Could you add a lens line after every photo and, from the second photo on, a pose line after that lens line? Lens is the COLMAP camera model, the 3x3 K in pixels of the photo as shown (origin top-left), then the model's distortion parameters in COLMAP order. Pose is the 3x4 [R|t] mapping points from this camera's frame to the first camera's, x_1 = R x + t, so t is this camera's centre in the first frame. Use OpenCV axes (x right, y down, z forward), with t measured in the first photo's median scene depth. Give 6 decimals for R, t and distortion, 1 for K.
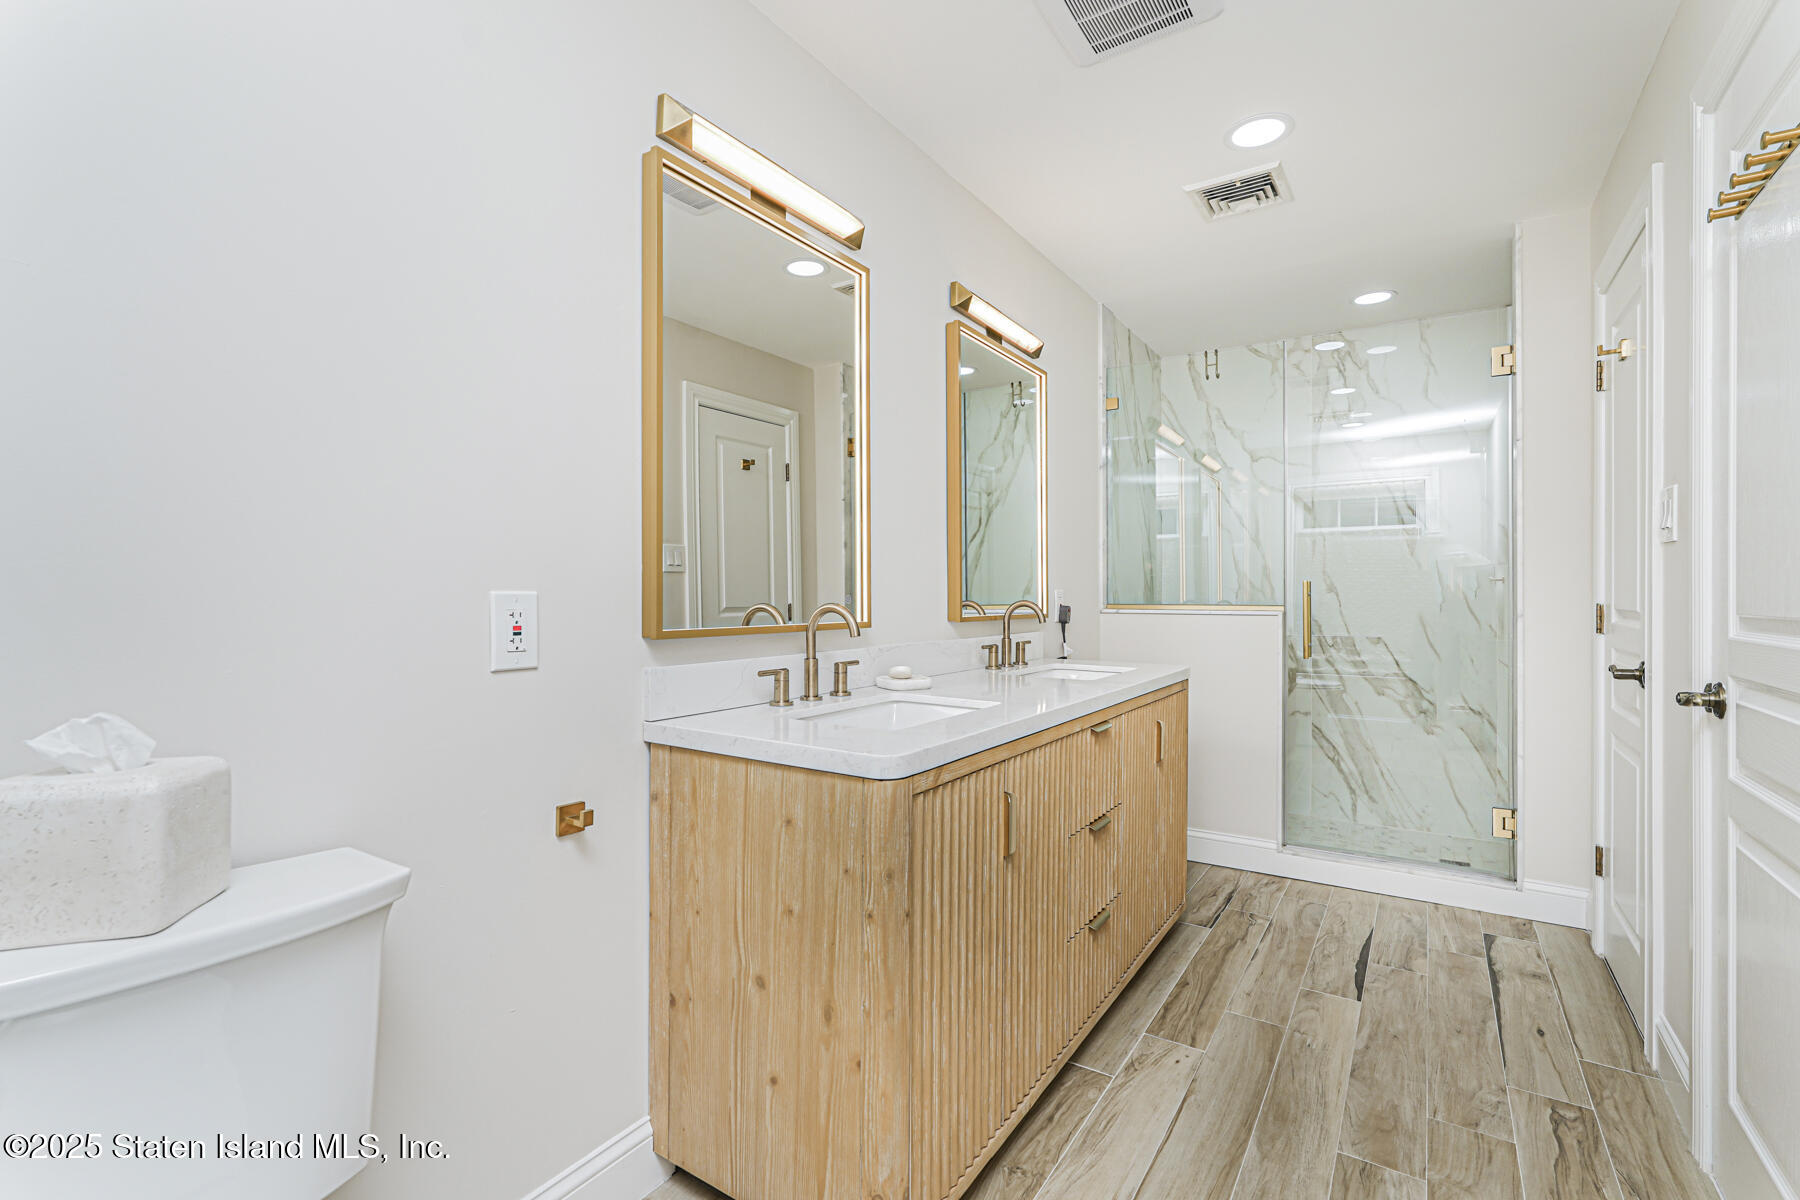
lens RADIAL K [[804.2, 0, 905.2], [0, 804.2, 596.5], [0, 0, 1]] dist [-0.011826, 0.006469]
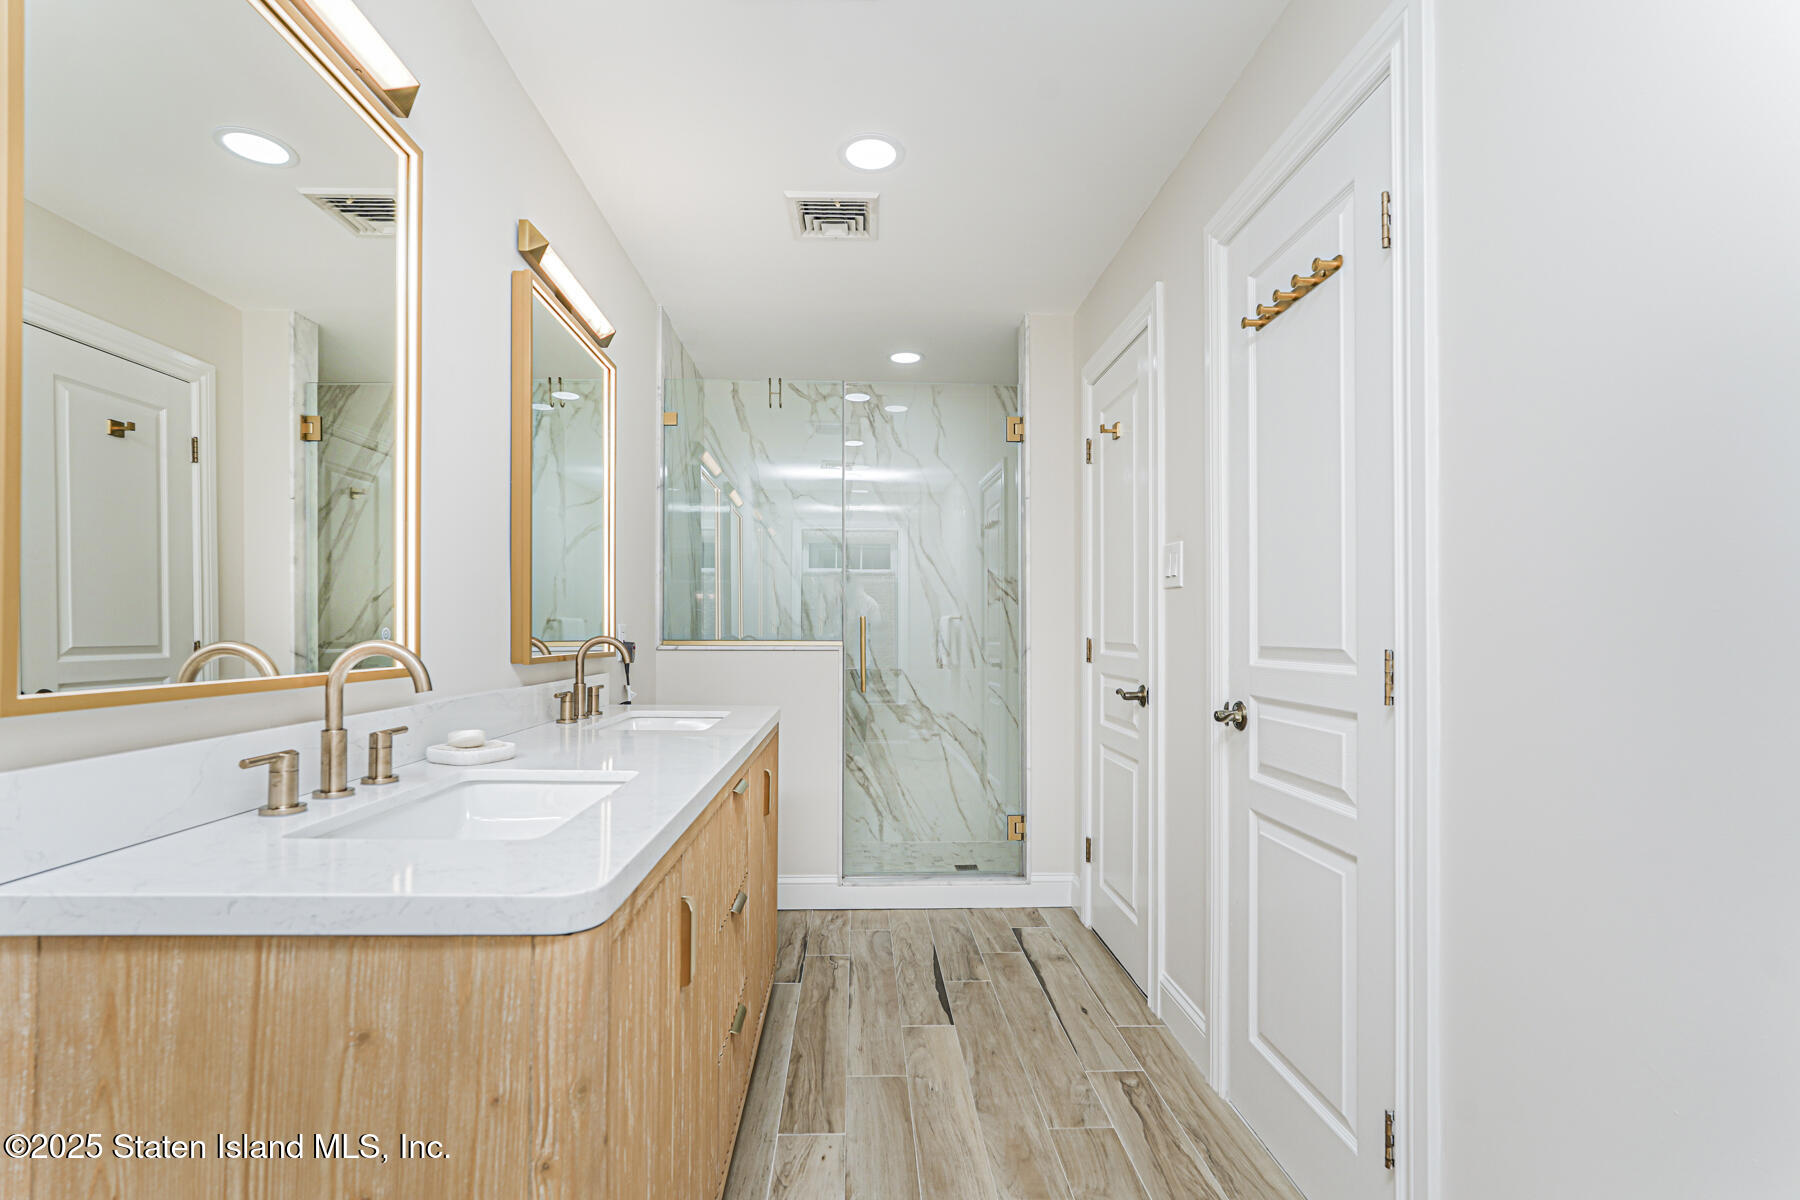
lens RADIAL K [[804.2, 0, 885.5], [0, 804.2, 622.4], [0, 0, 1]] dist [-0.011826, 0.006469]
pose [[0.821226, 0.007860, 0.570549, -0.088596], [-0.000929, 0.999922, -0.012437, 0.001117], [-0.570602, 0.009684, 0.821170, 0.181608]]
